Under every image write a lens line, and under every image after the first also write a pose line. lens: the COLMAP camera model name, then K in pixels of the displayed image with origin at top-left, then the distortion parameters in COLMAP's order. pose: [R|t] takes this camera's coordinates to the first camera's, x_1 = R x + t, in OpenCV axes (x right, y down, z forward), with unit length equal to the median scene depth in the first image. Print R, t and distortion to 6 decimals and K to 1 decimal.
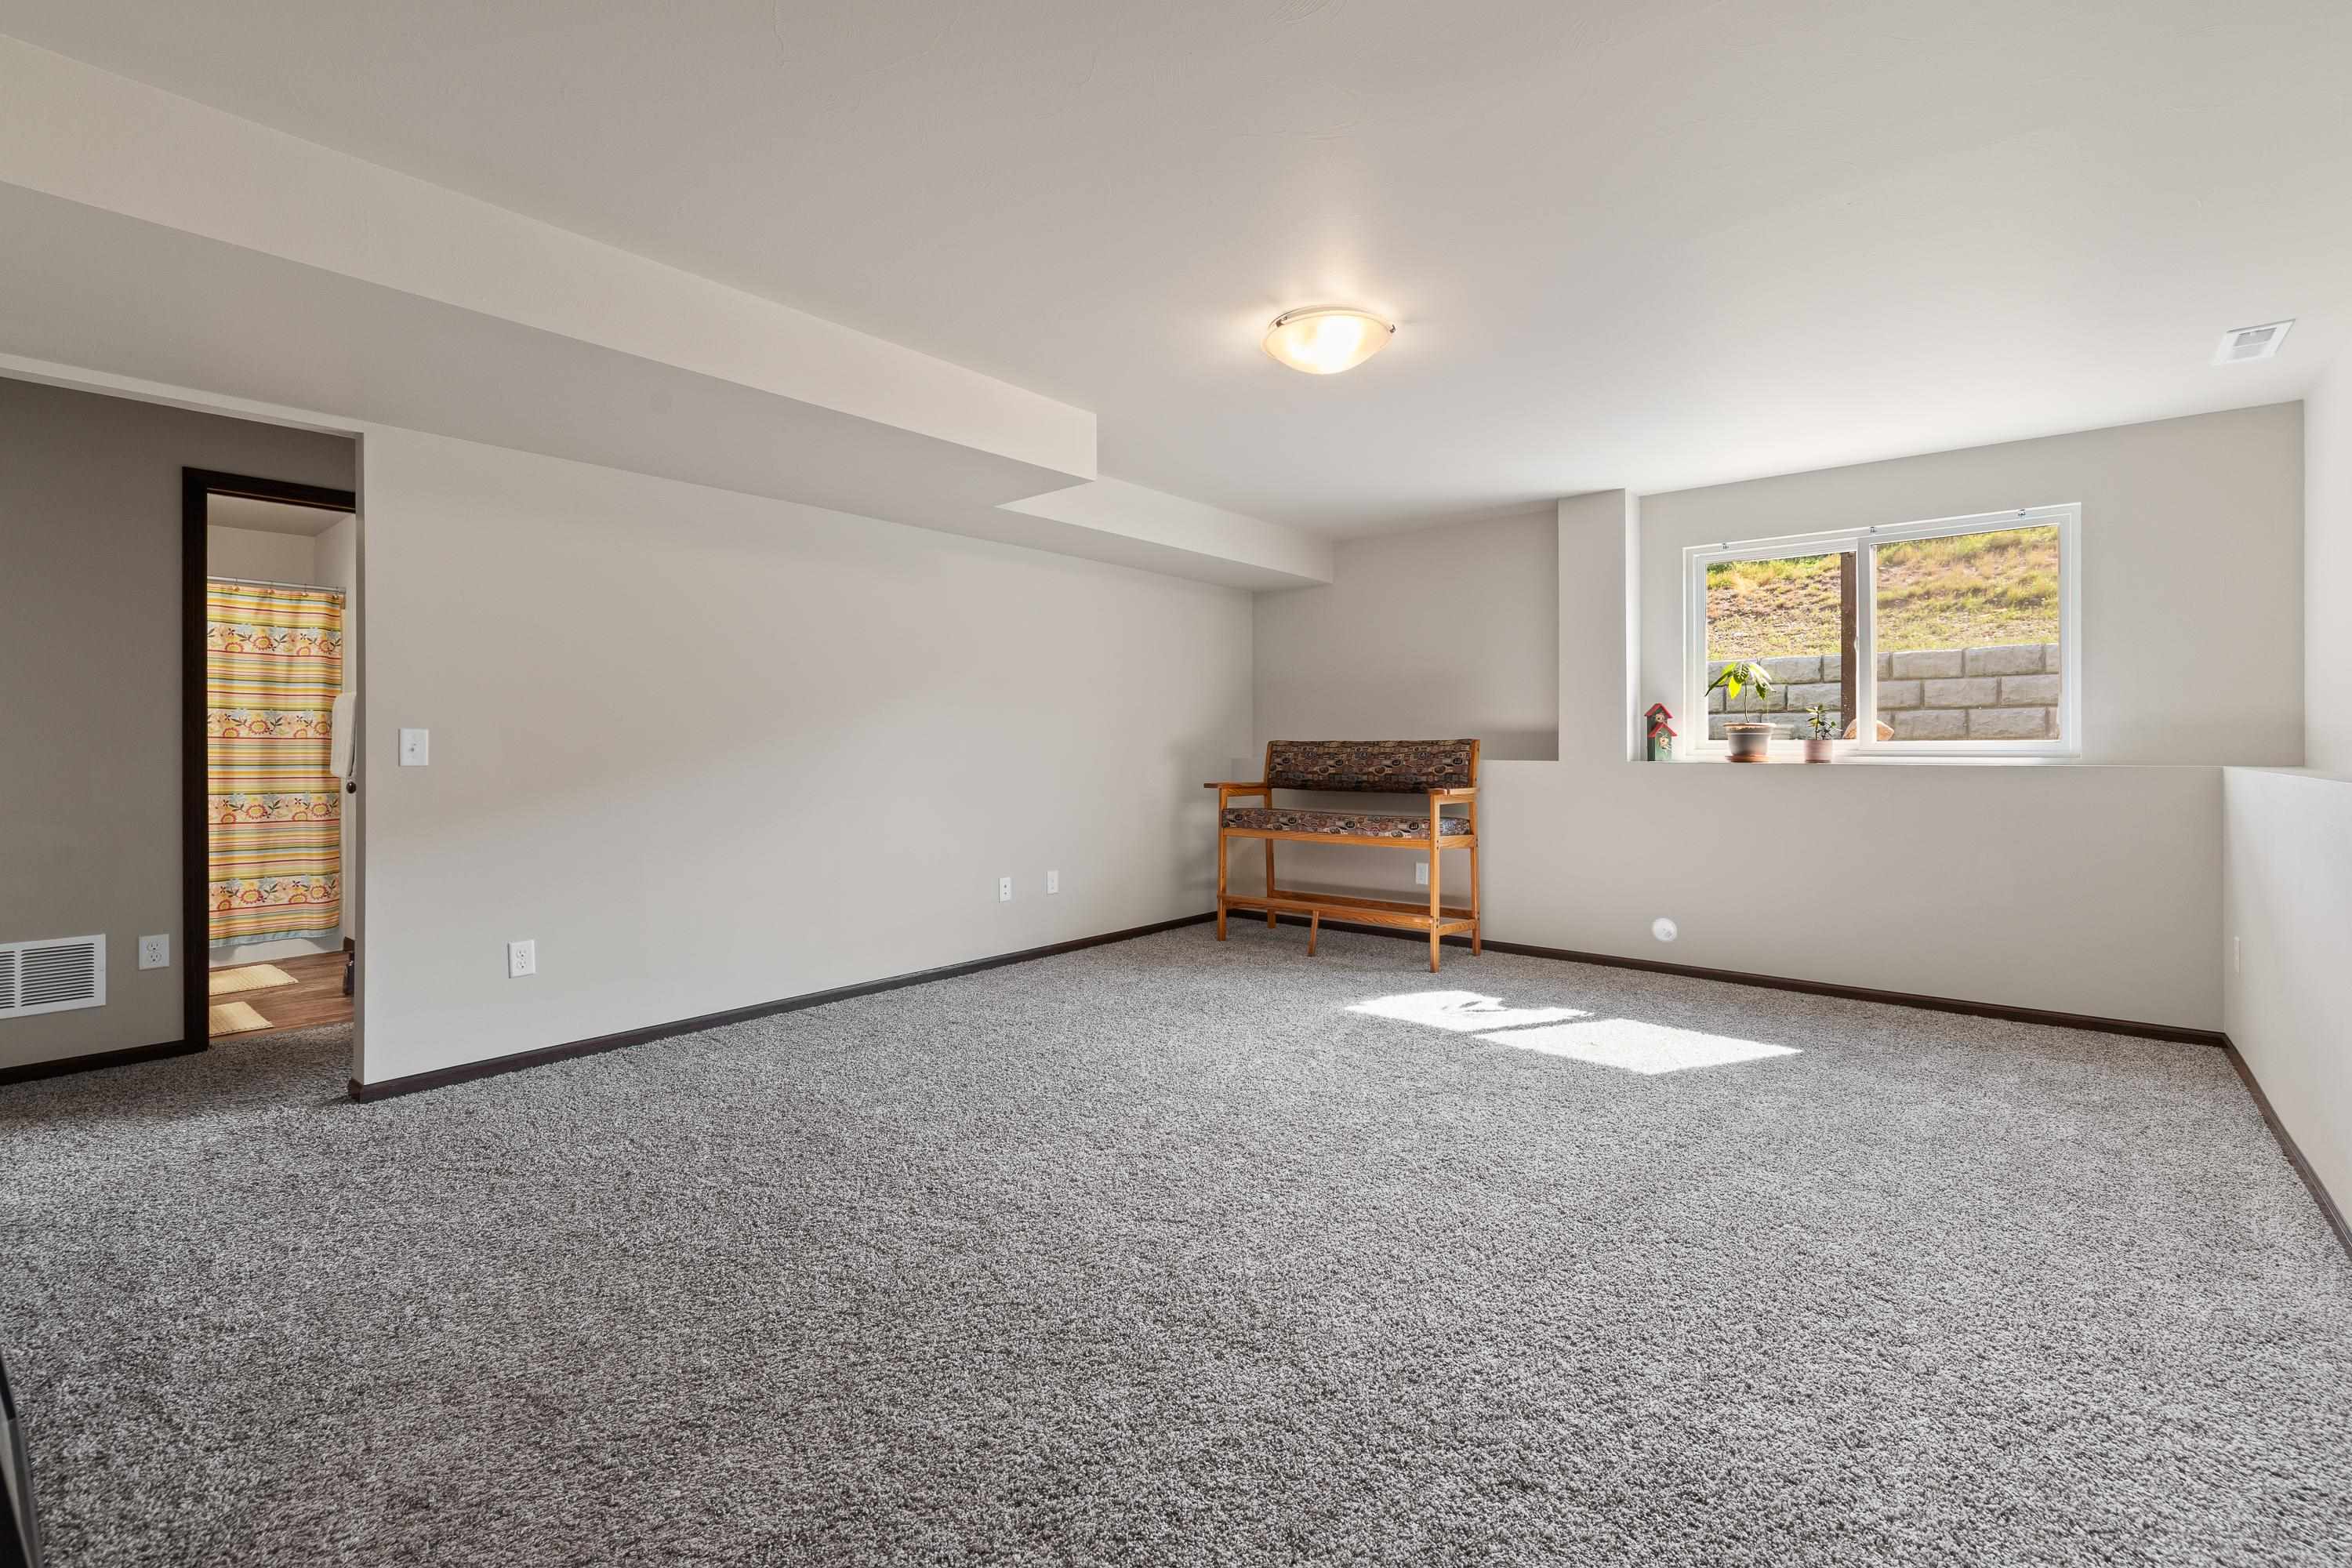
lens RADIAL K [[1012.2, 0, 1185.5], [0, 1012.2, 744.2], [0, 0, 1]] dist [0.001076, 0.000135]
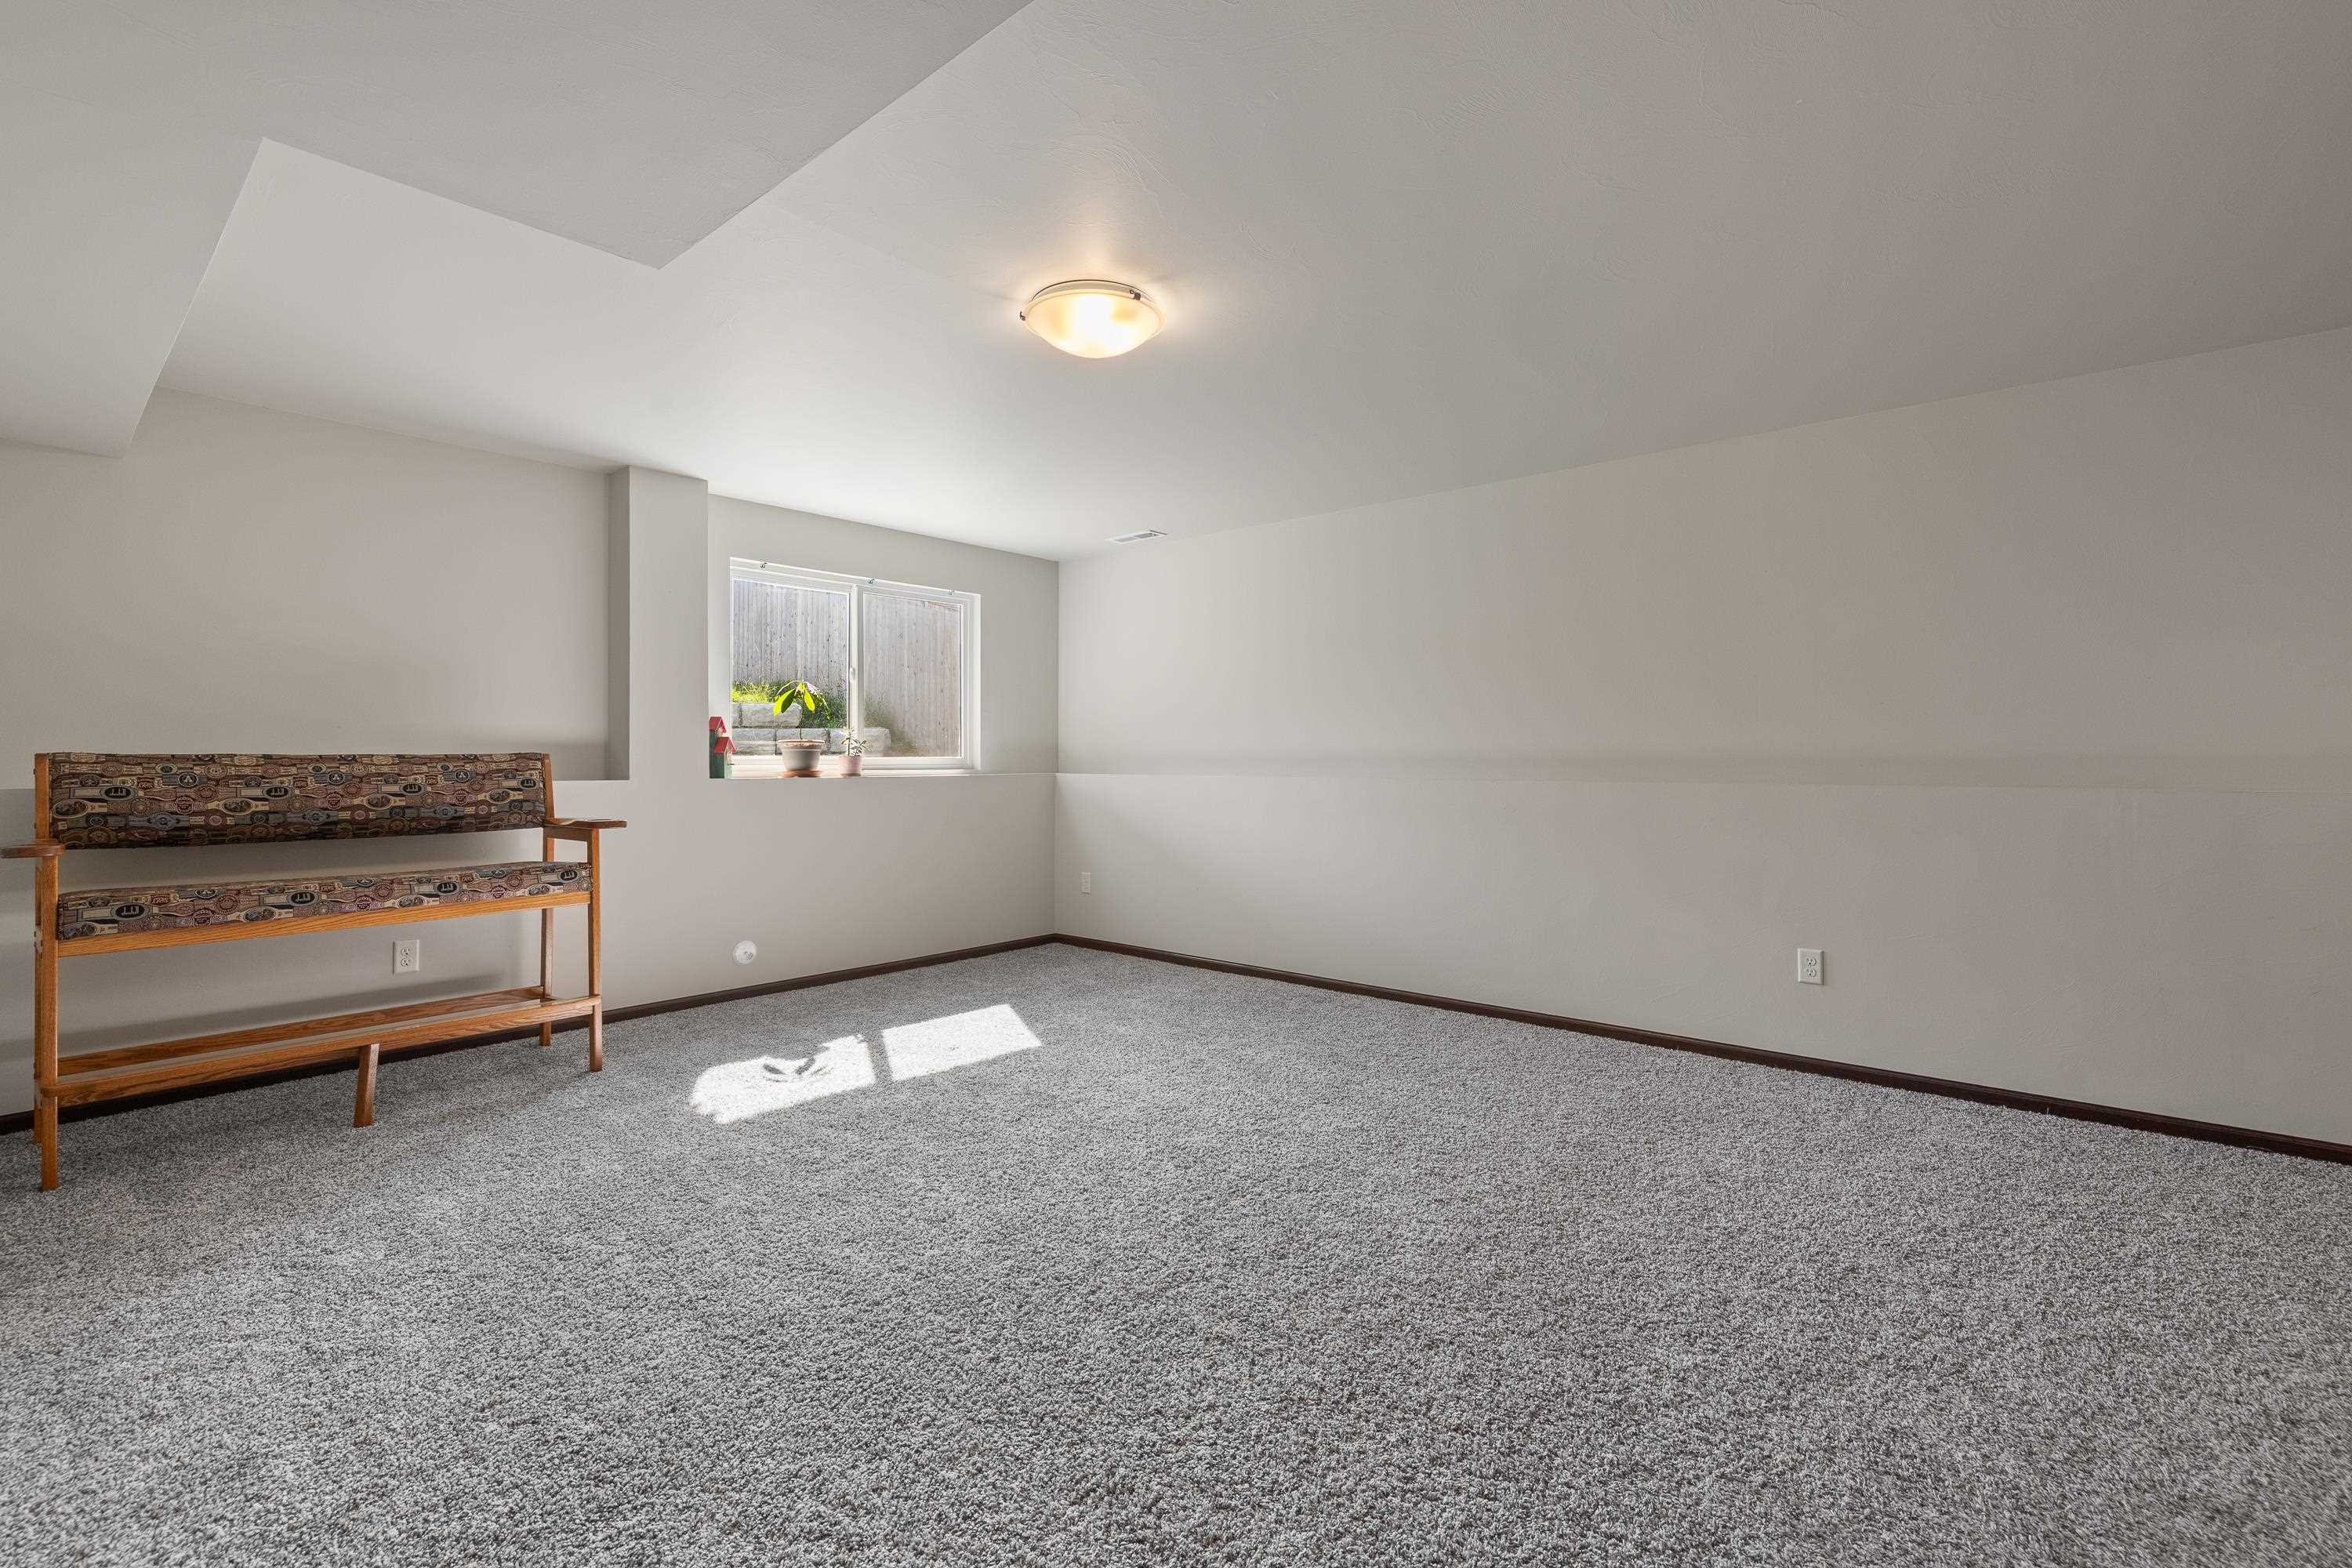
lens RADIAL K [[1006.6, 0, 1173.4], [0, 1006.6, 764.3], [0, 0, 1]] dist [-0.001907, -0.000119]
pose [[0.032852, -0.001829, 0.999459, -0.440373], [0.005016, 0.999986, 0.001665, 0.004499], [-0.999448, 0.004959, 0.032861, 0.525211]]
